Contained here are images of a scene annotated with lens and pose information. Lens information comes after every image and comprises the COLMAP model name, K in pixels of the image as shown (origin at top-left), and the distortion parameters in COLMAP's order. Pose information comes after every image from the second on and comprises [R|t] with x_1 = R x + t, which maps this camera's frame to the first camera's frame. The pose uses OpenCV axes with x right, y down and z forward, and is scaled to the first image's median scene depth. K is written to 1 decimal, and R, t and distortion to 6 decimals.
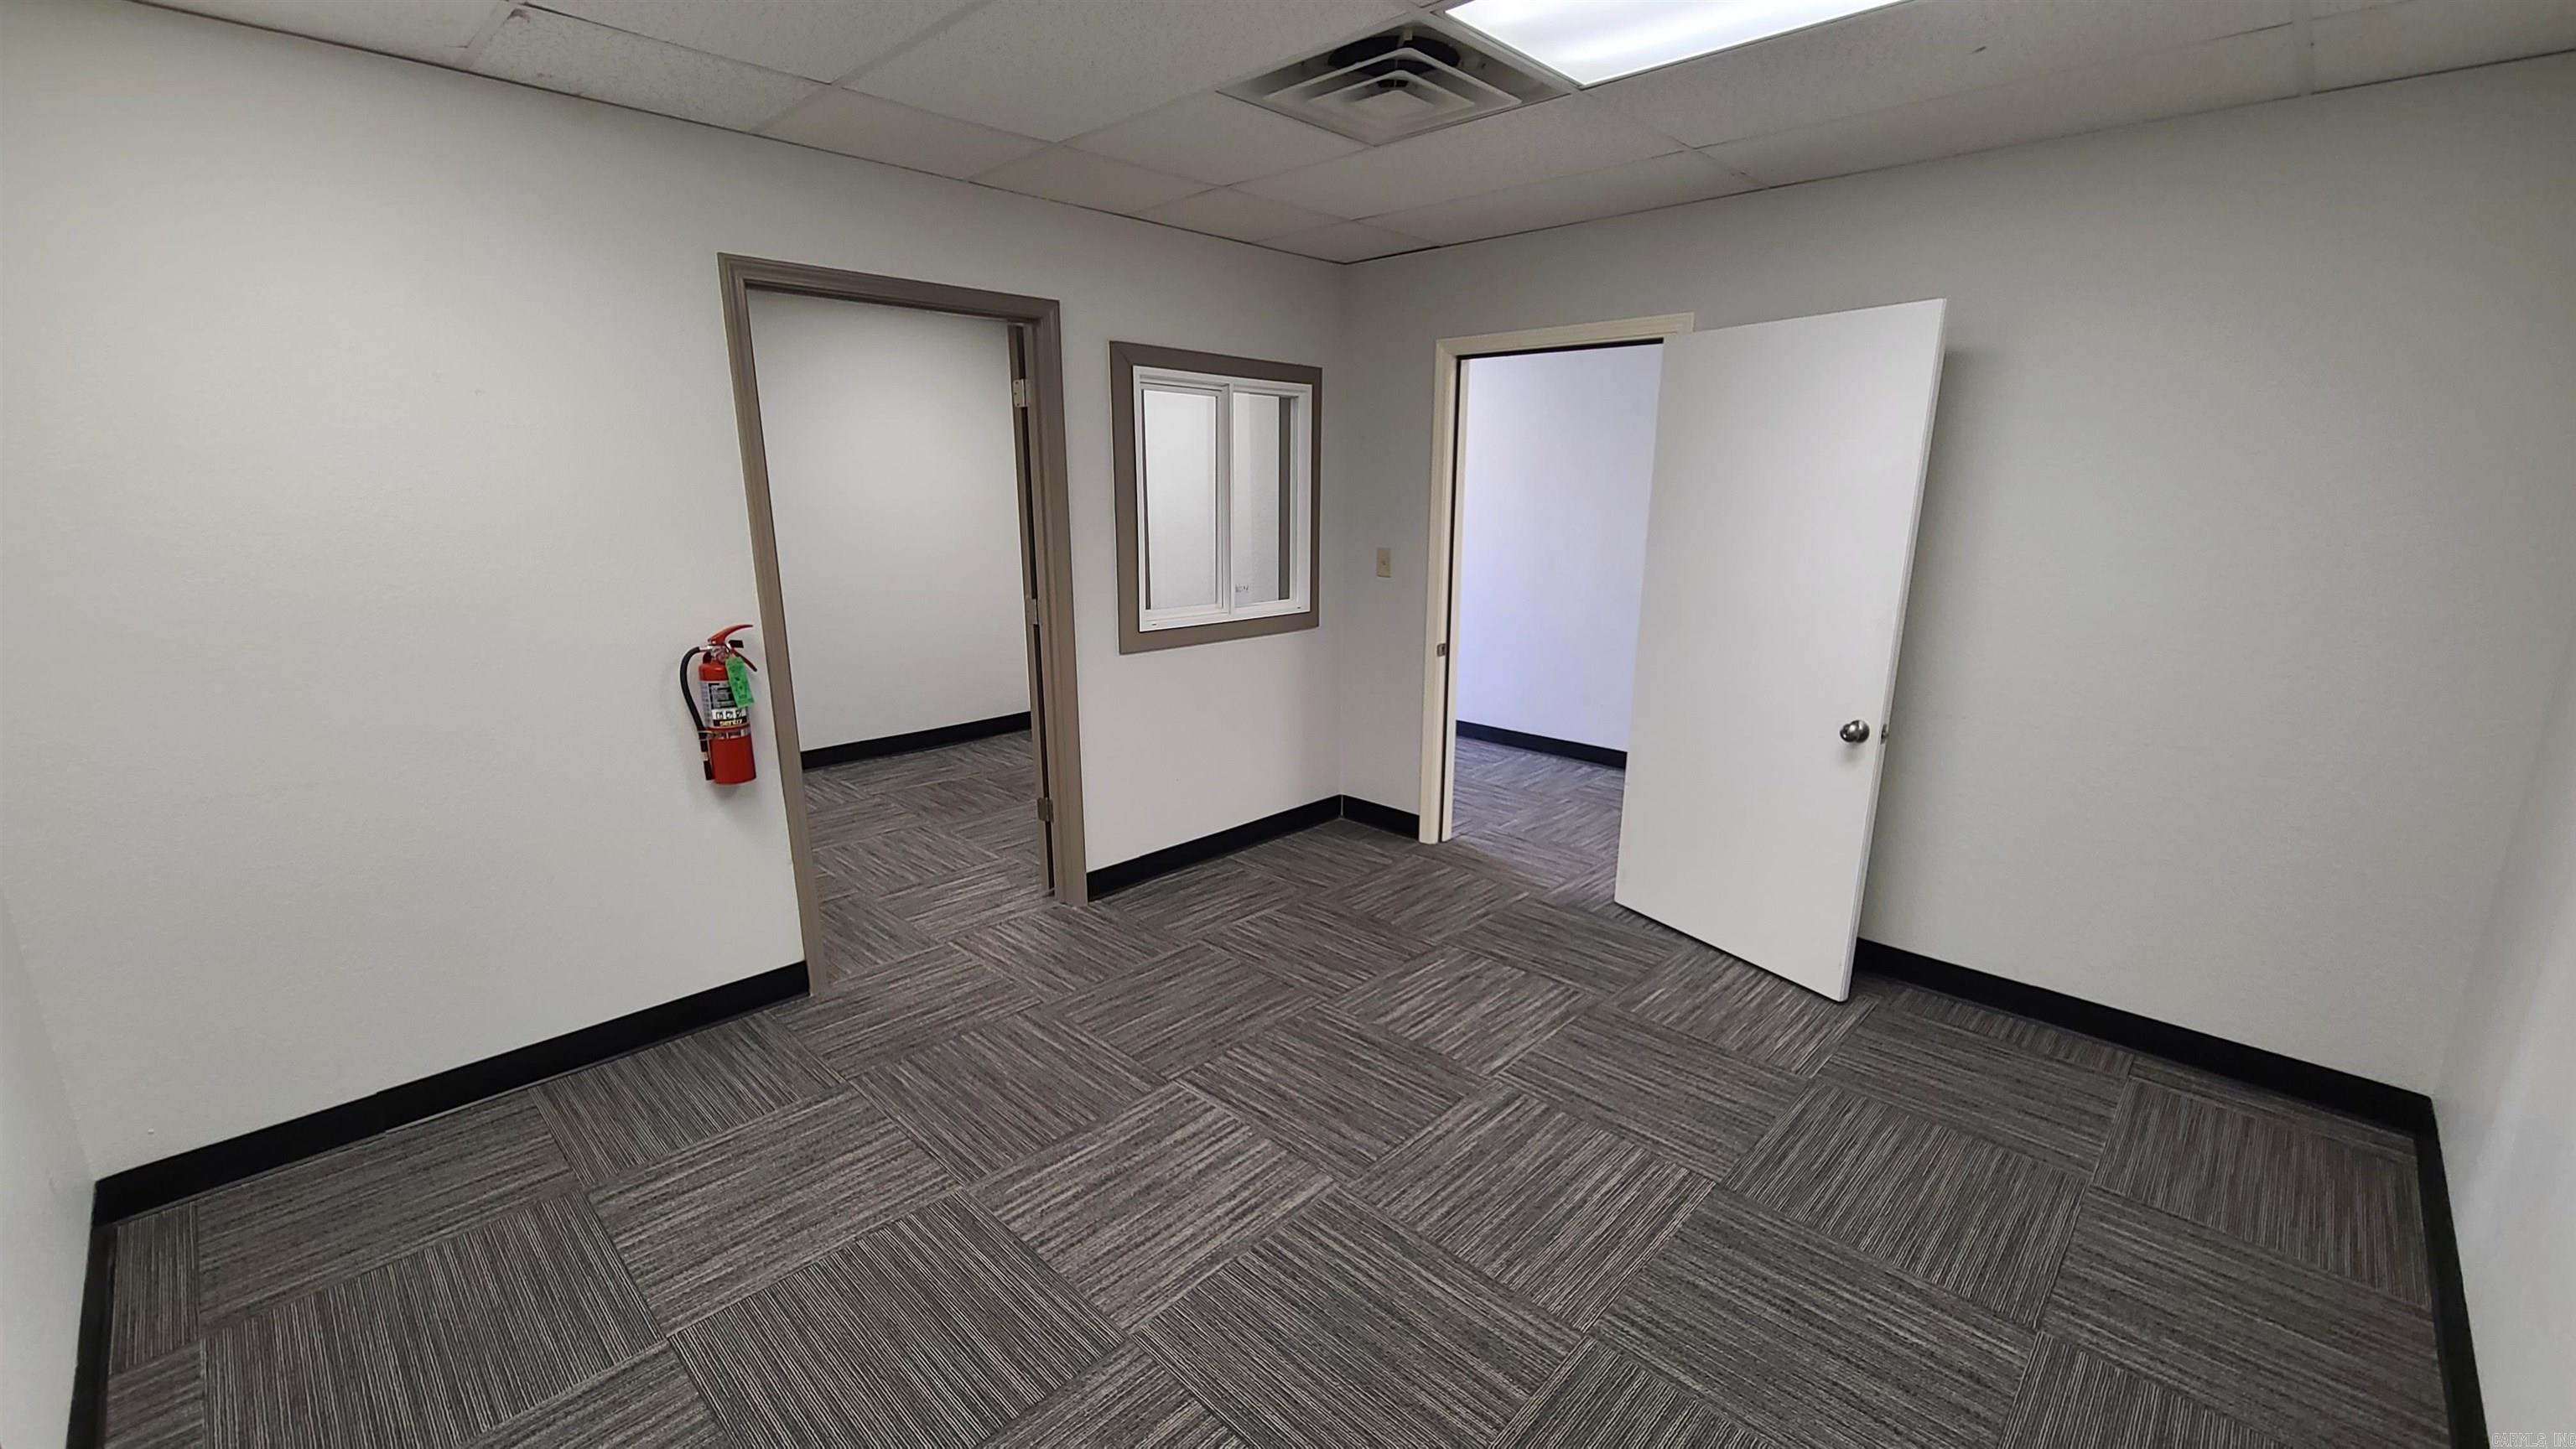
lens RADIAL K [[1051.1, 0, 1288.0], [0, 1051.1, 724.5], [0, 0, 1]] dist [-0.001285, -0.000114]
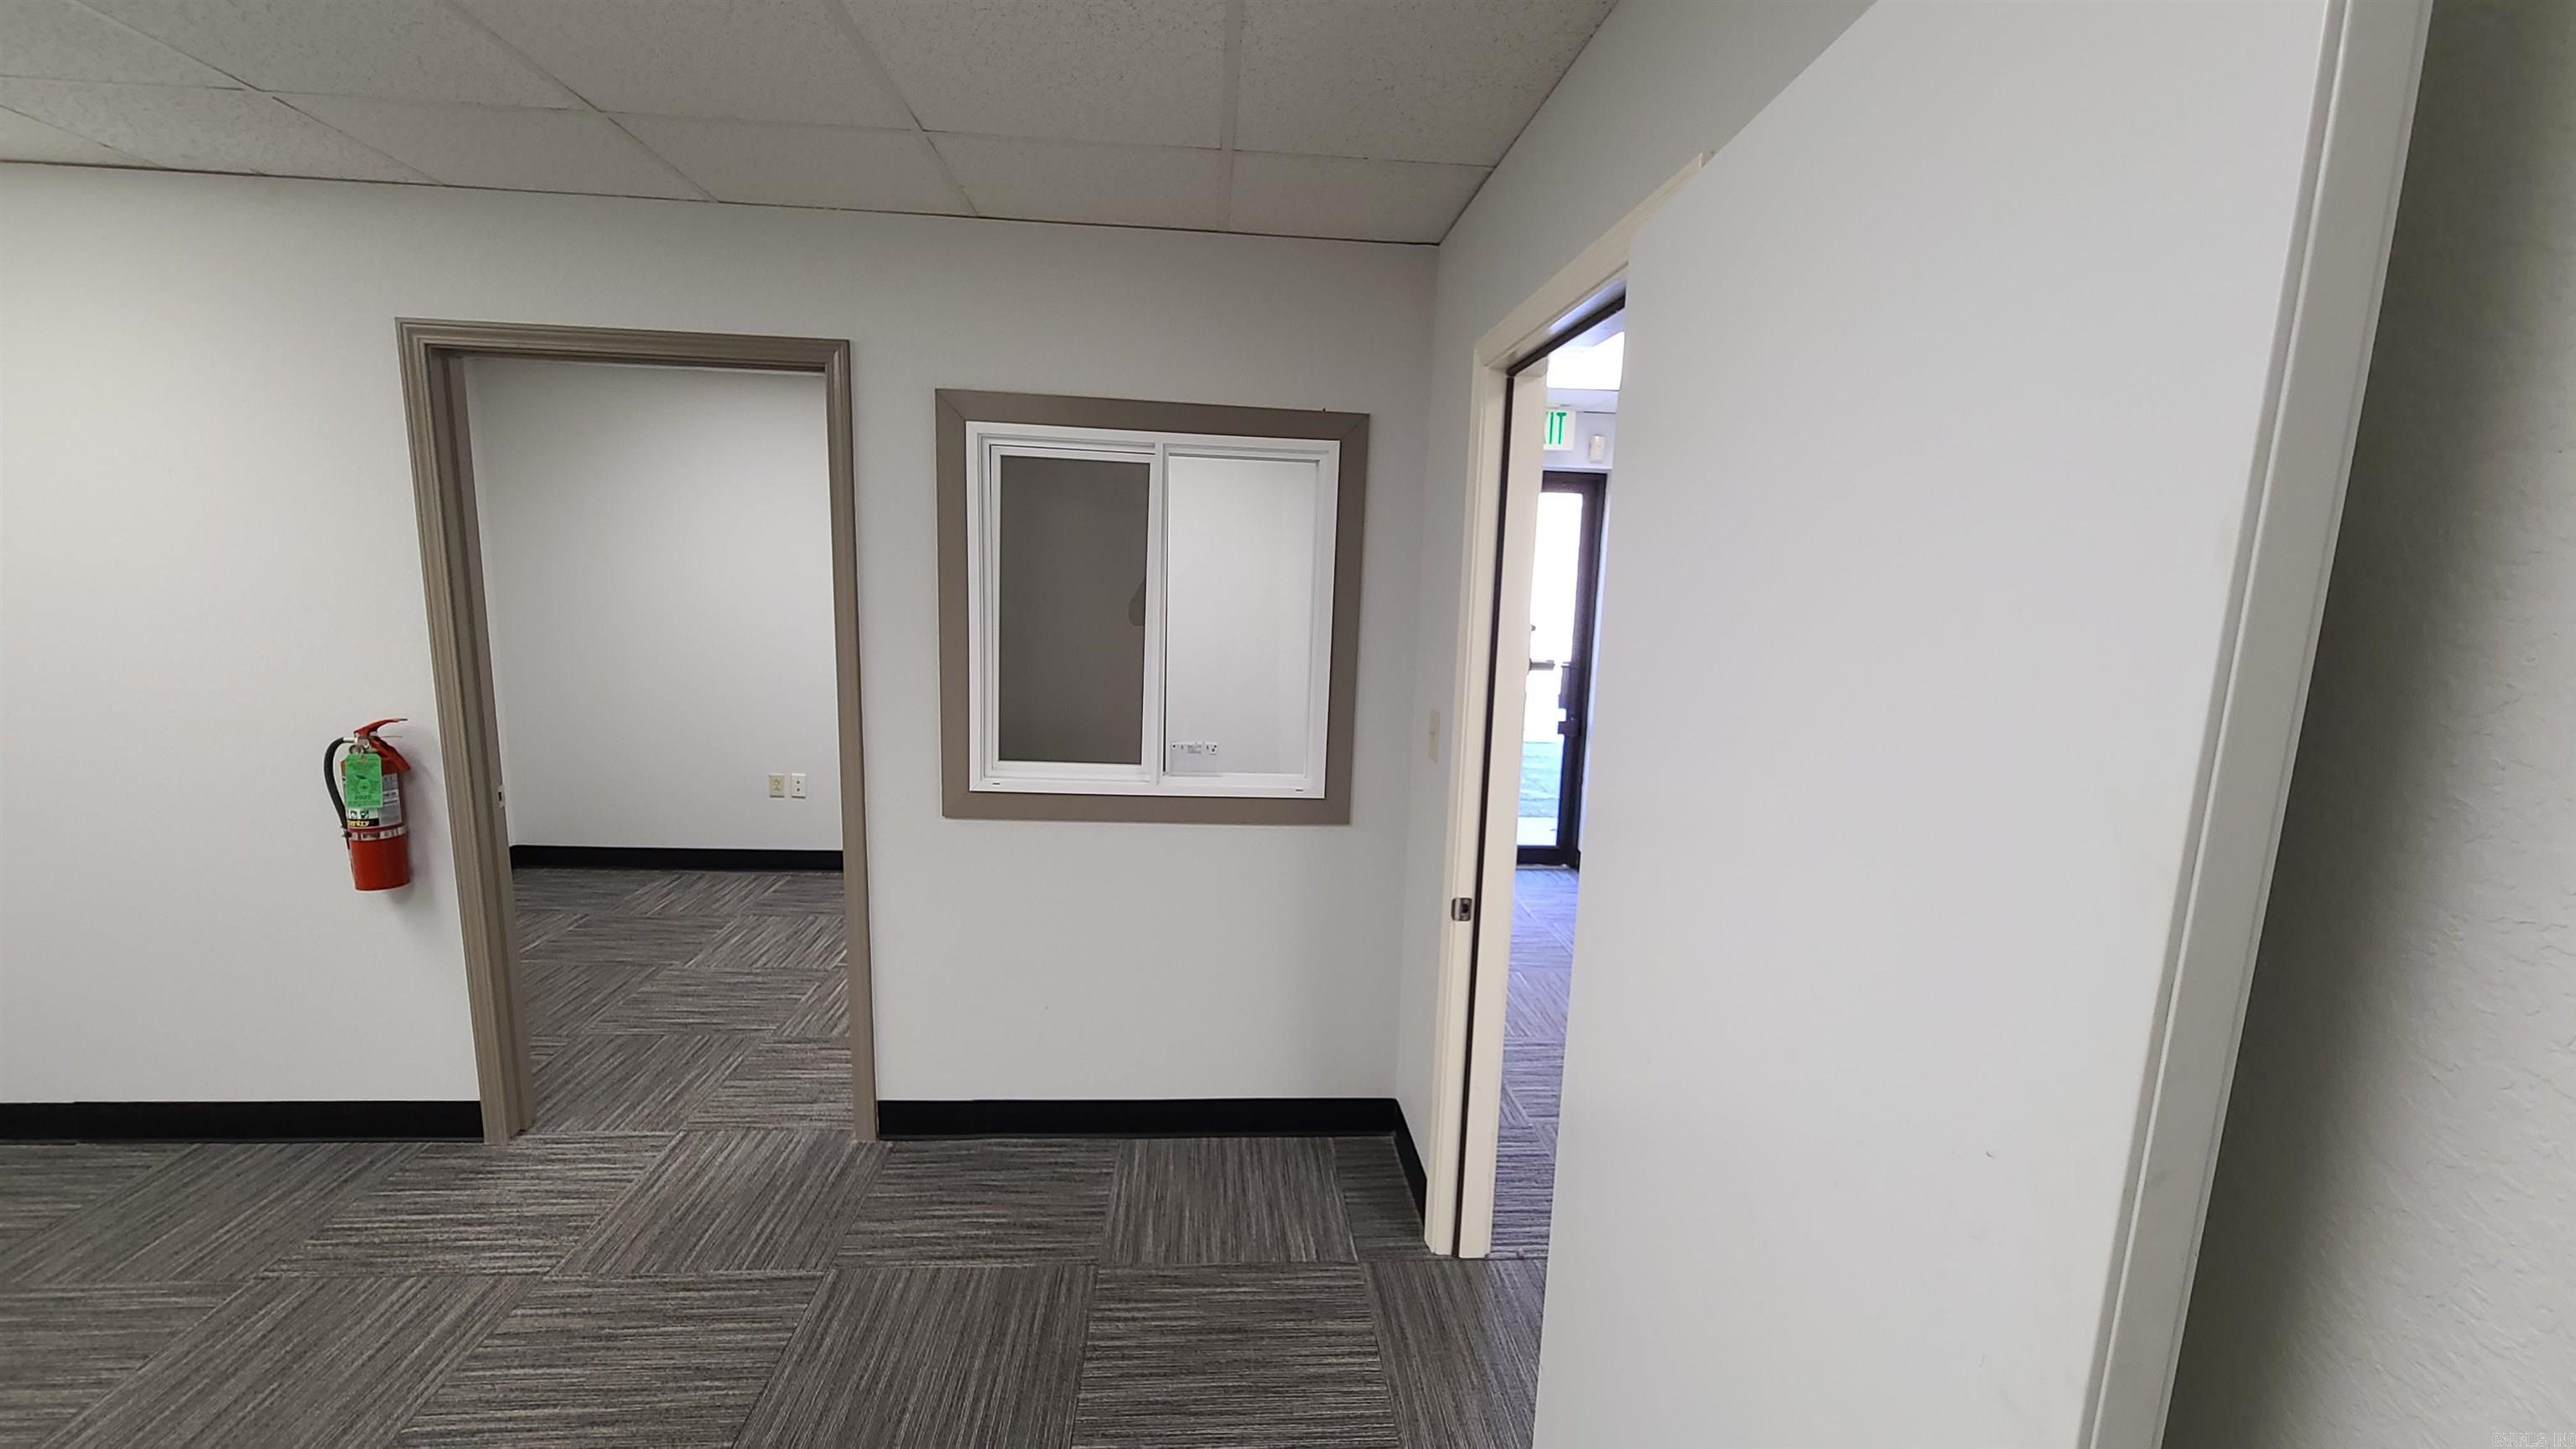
lens RADIAL K [[1051.1, 0, 1288.0], [0, 1051.1, 724.5], [0, 0, 1]] dist [-0.001285, -0.000114]
pose [[0.749047, 0.122651, -0.651065, 0.577679], [-0.181493, 0.983109, -0.023604, -0.186788], [0.637173, 0.135844, 0.758655, 0.719408]]
